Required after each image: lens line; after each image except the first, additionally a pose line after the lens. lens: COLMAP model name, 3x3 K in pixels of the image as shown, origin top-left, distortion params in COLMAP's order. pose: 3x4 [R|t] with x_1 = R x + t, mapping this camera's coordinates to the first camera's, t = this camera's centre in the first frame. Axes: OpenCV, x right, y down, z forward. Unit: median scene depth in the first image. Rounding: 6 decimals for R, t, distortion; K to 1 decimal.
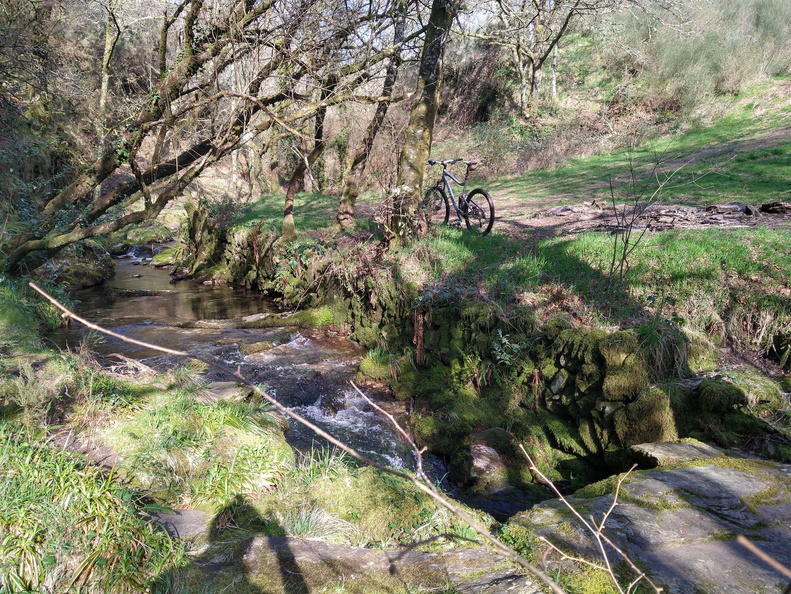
lens RADIAL K [[600.8, 0, 400.0], [0, 600.8, 292.1], [0, 0, 1]] dist [0.034152, -0.045388]
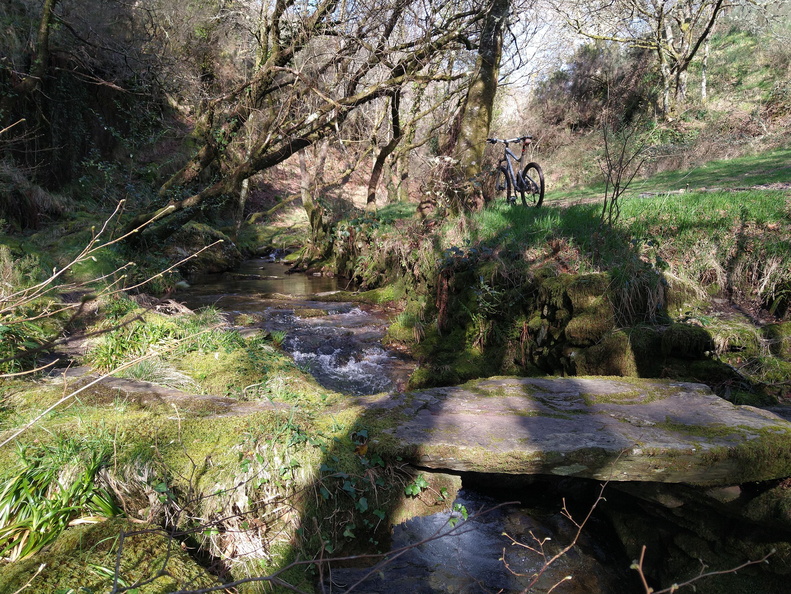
lens RADIAL K [[600.8, 0, 400.0], [0, 600.8, 292.1], [0, 0, 1]] dist [0.034152, -0.045388]
pose [[0.965967, 0.040246, -0.255515, 0.179038], [-0.050419, 0.998170, -0.033384, 0.079336], [0.253704, 0.045130, 0.966229, 0.010225]]
